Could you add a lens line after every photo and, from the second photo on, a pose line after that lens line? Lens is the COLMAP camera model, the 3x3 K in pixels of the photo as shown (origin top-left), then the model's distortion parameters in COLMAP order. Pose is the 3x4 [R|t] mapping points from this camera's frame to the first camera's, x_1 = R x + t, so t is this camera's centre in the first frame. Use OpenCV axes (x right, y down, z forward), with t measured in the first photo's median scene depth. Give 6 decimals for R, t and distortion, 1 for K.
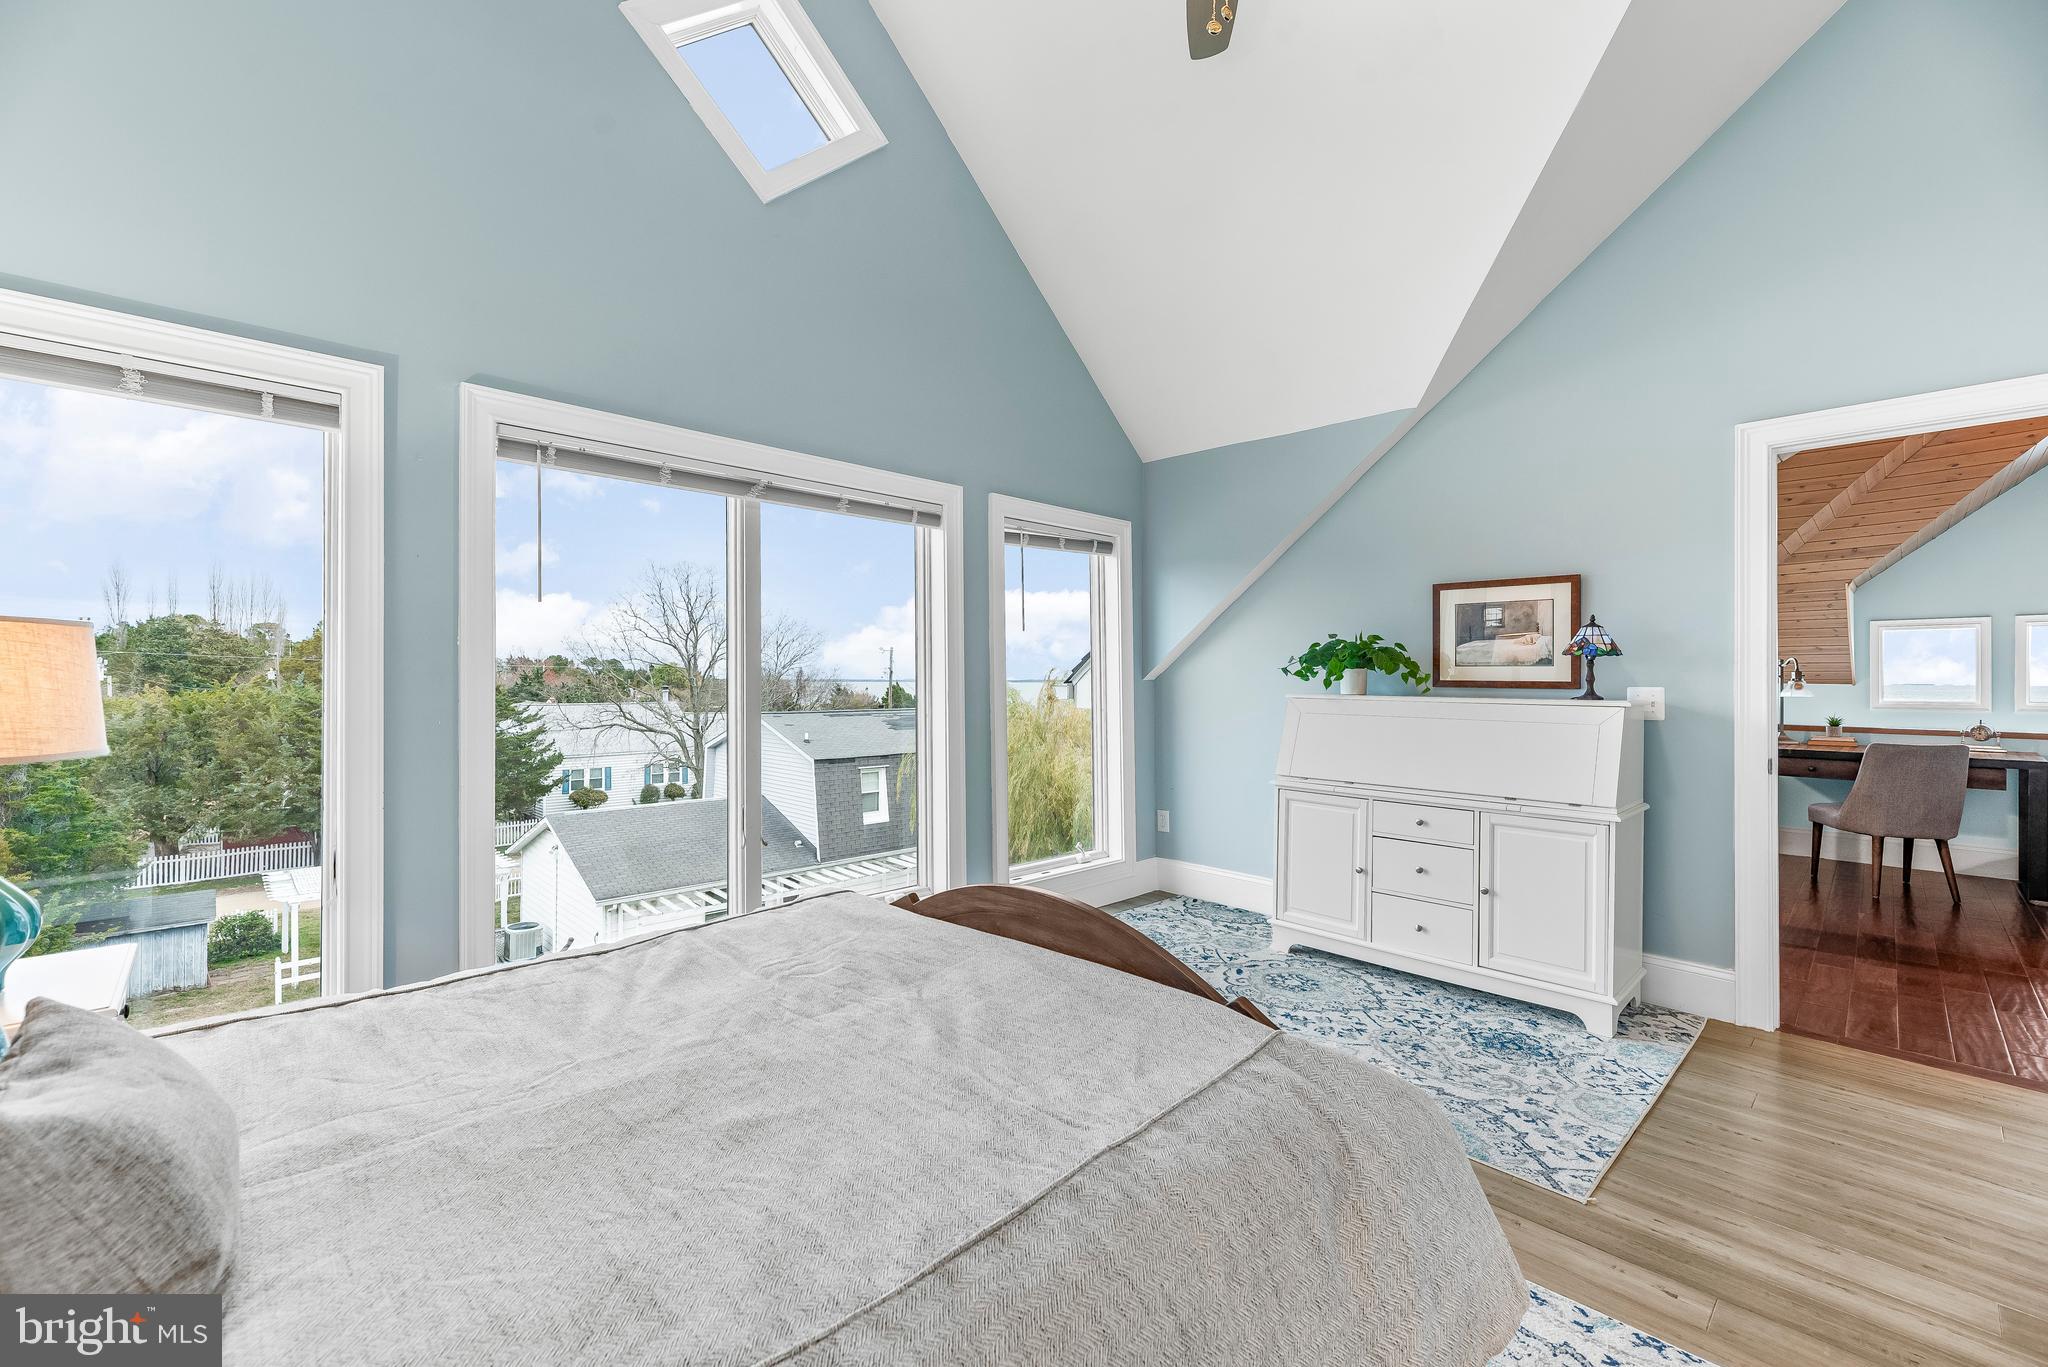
lens RADIAL K [[825.9, 0, 1019.9], [0, 825.9, 682.4], [0, 0, 1]] dist [0.000176, -0.000109]
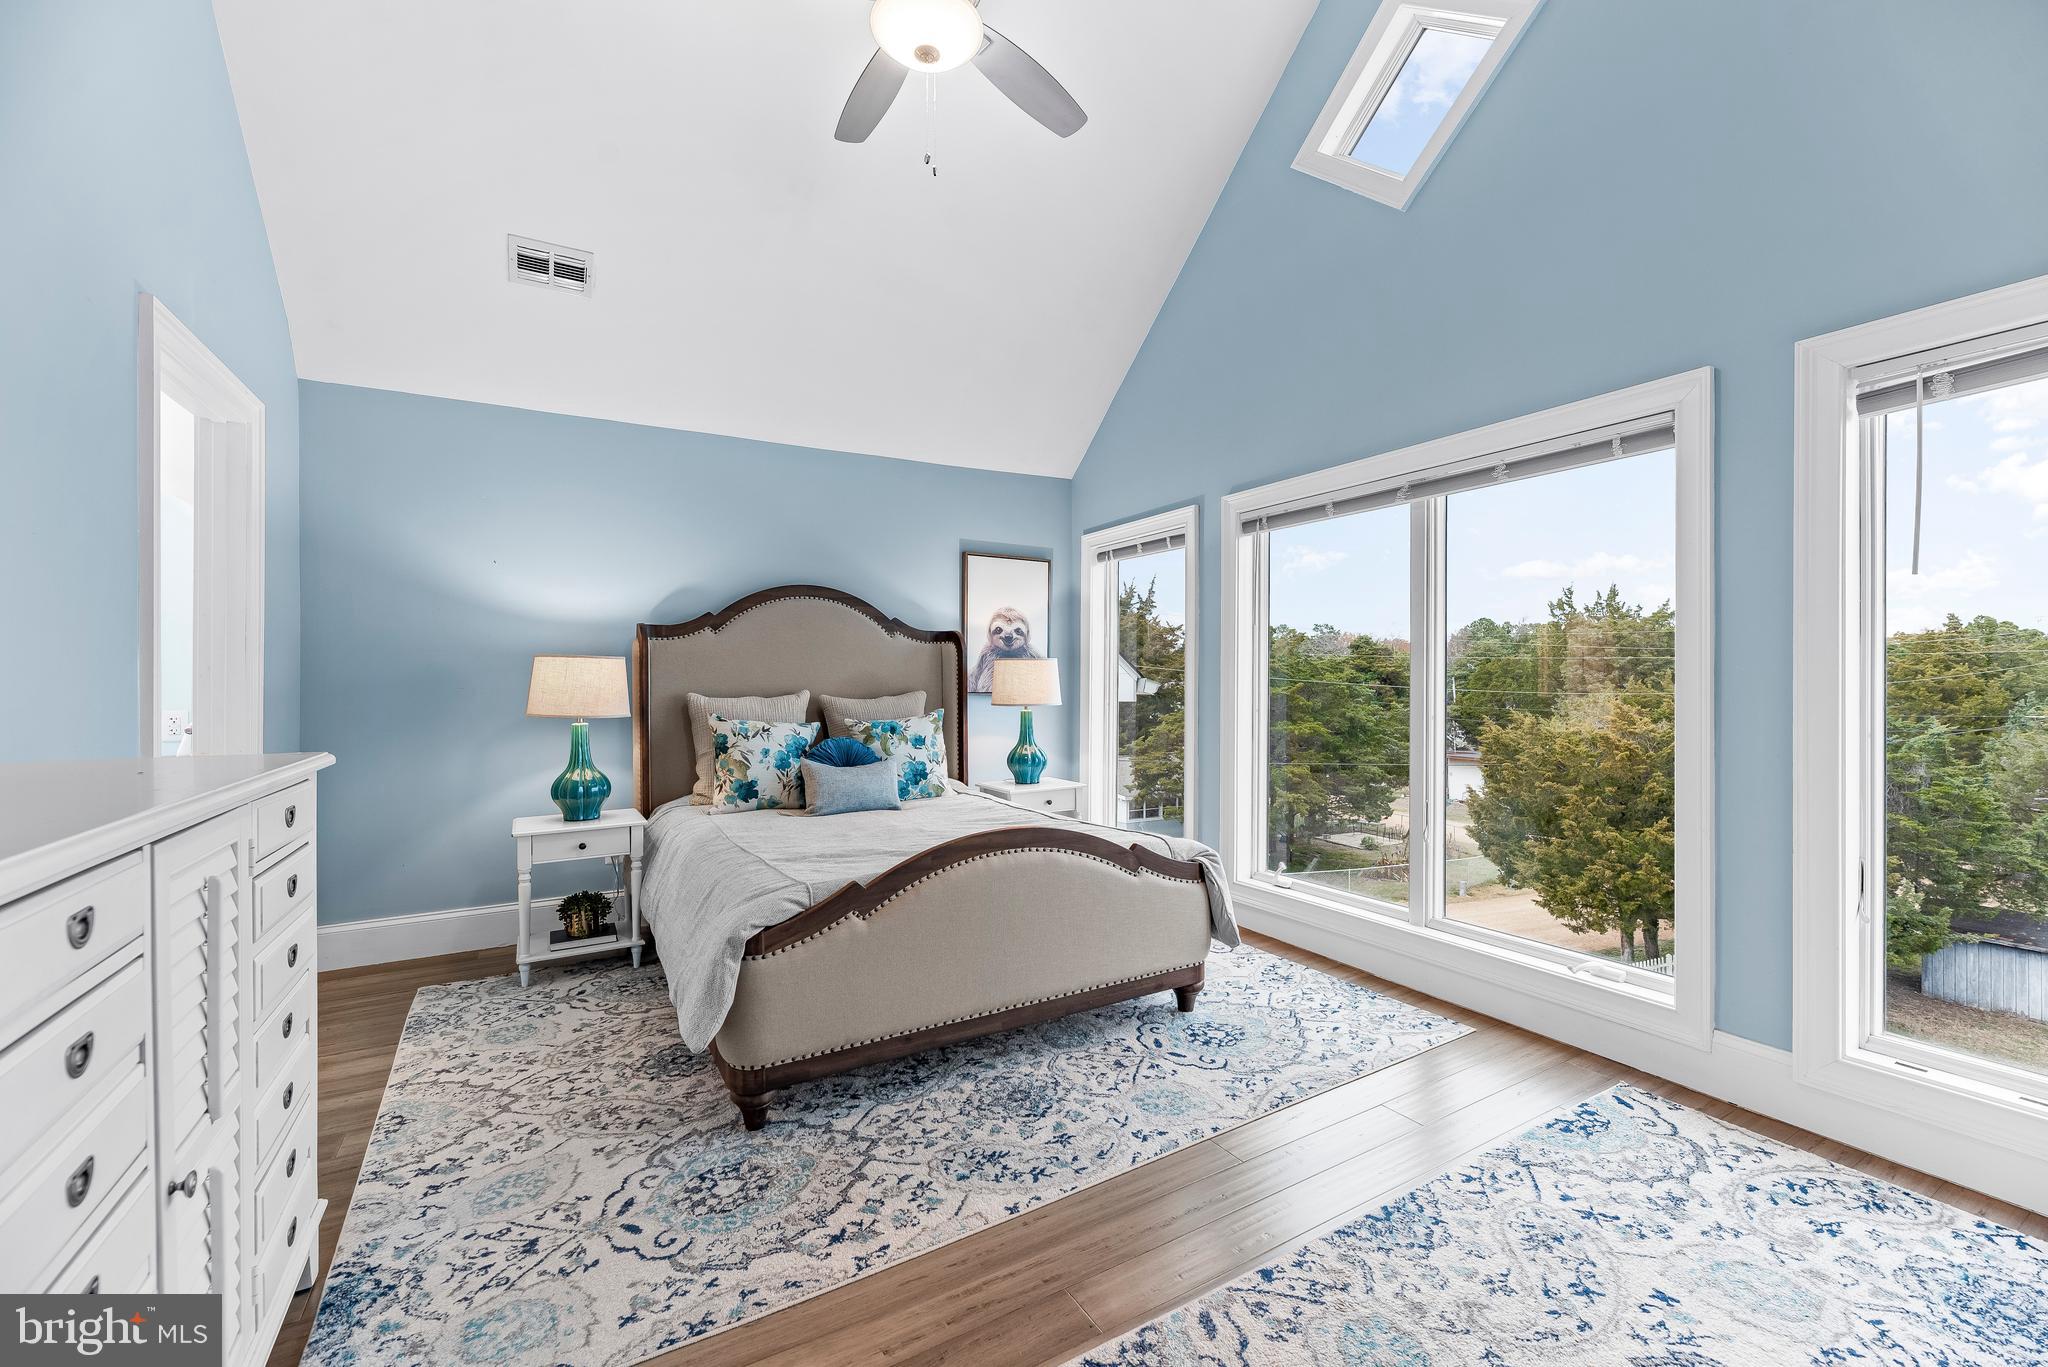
lens RADIAL K [[825.9, 0, 1021.4], [0, 825.9, 681.7], [0, 0, 1]] dist [0.000176, -0.000109]
pose [[-0.234131, 0.004900, -0.972193, 0.729712], [0.001678, 0.999988, 0.004636, -0.002750], [0.972204, -0.000546, -0.234136, 0.713467]]
